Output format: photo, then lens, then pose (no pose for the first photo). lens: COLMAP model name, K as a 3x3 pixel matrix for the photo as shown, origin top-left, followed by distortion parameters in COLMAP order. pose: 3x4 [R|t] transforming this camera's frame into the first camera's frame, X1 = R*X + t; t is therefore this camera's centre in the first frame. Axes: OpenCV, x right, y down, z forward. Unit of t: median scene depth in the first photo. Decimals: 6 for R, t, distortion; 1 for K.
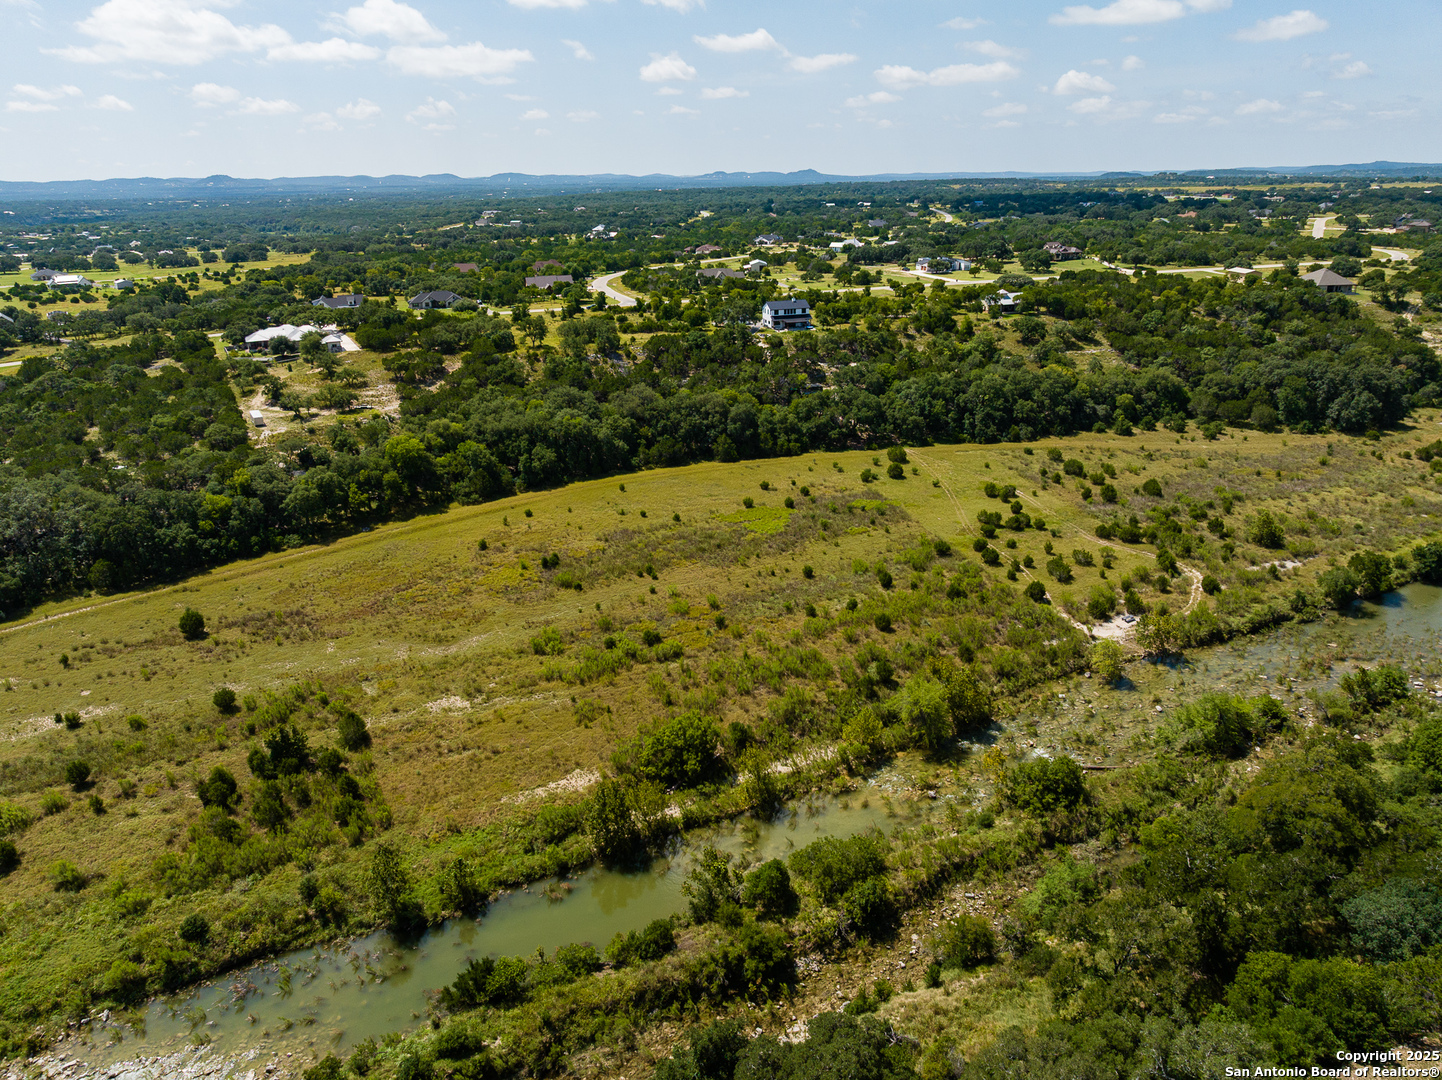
lens RADIAL K [[1018.1, 0, 721.3], [0, 1018.1, 535.8], [0, 0, 1]] dist [-0.042675, 0.009728]
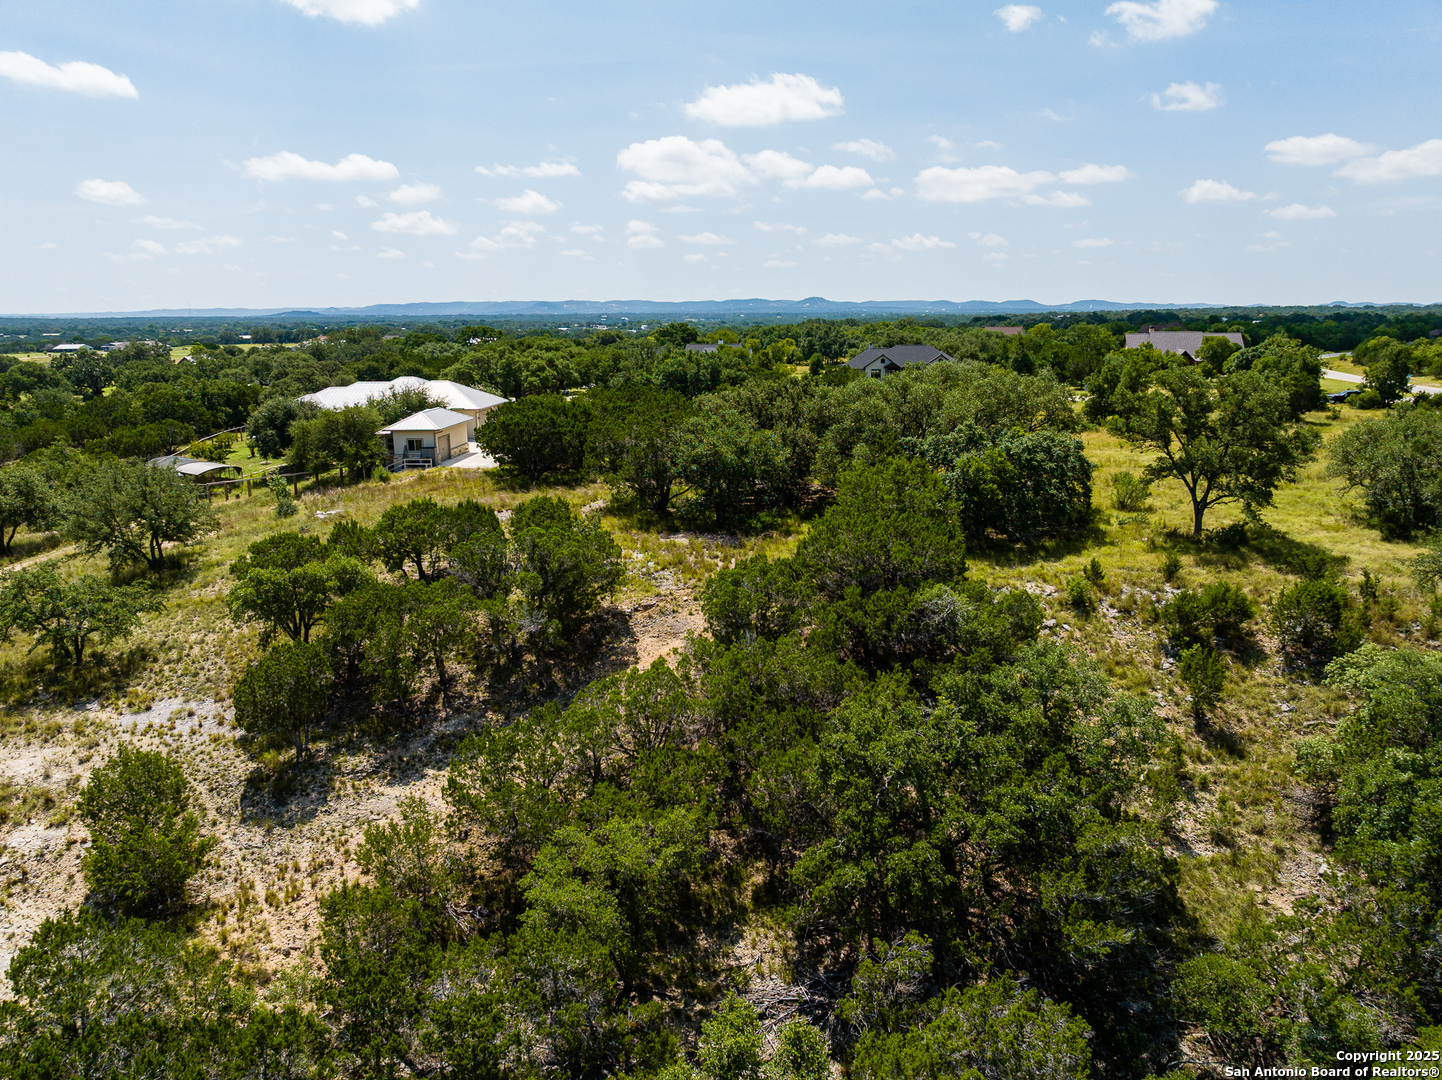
lens RADIAL K [[1018.1, 0, 728.3], [0, 1018.1, 531.8], [0, 0, 1]] dist [-0.042675, 0.009728]
pose [[0.857762, 0.114264, -0.501188, -0.214671], [-0.175458, 0.981509, -0.076518, -0.204208], [0.483177, 0.153571, 0.861949, 1.038456]]
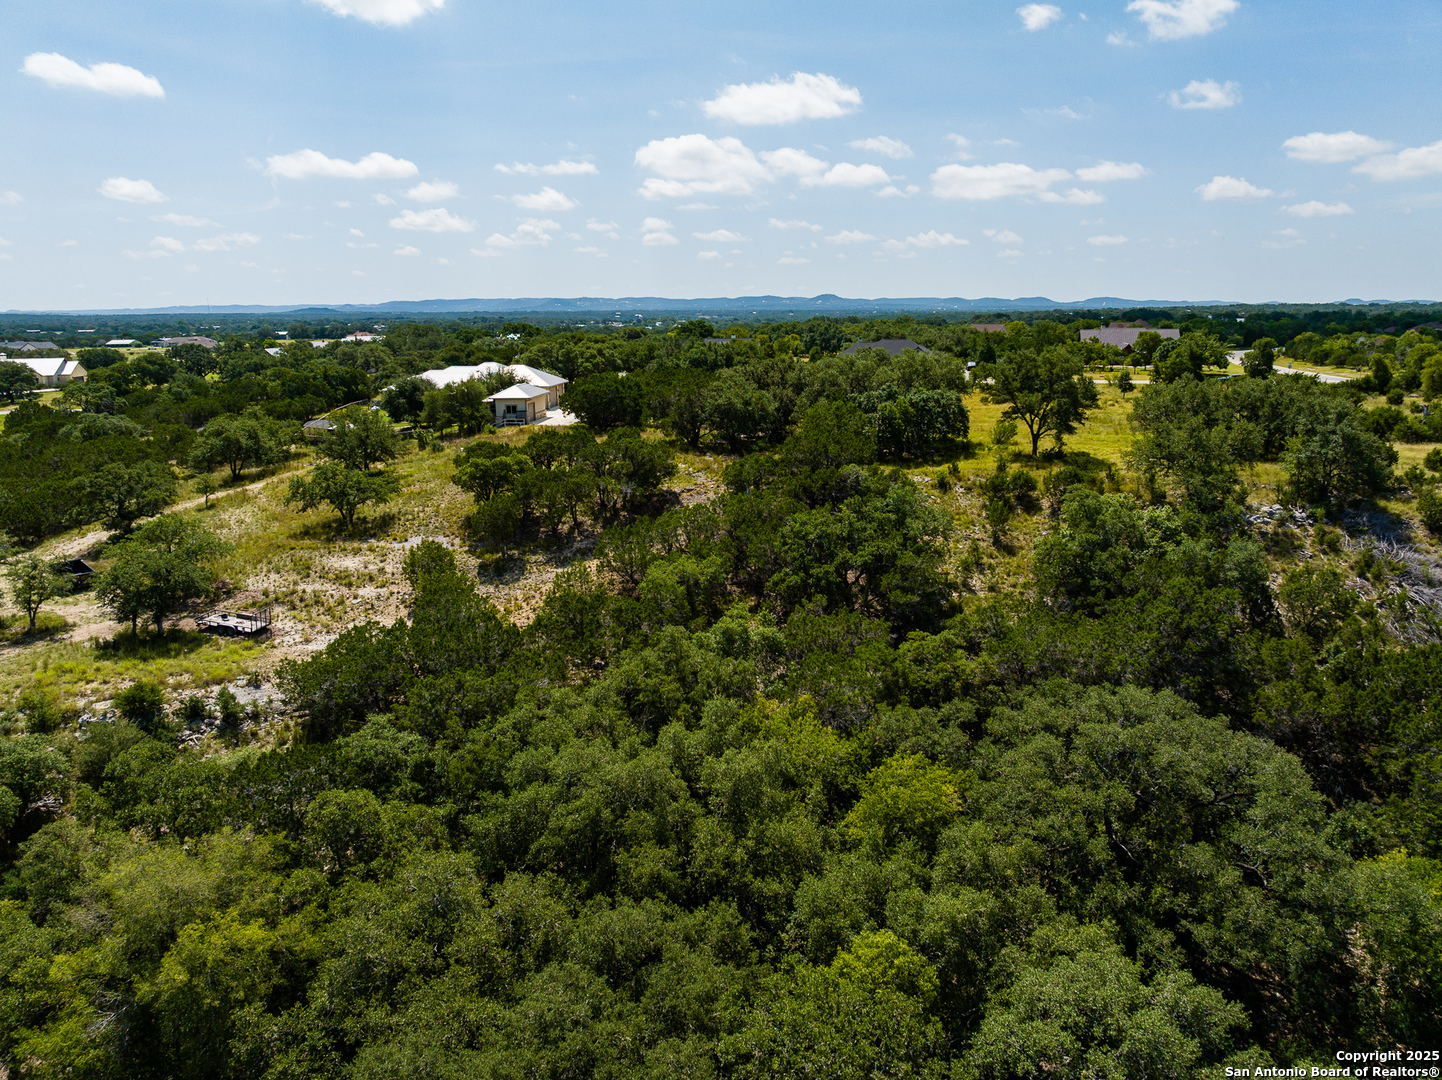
lens RADIAL K [[1018.1, 0, 716.4], [0, 1018.1, 506.0], [0, 0, 1]] dist [-0.042675, 0.009728]
pose [[0.849958, 0.106108, -0.516055, -0.144625], [-0.179309, 0.979295, -0.093971, -0.166909], [0.495399, 0.172404, 0.851385, 0.922362]]
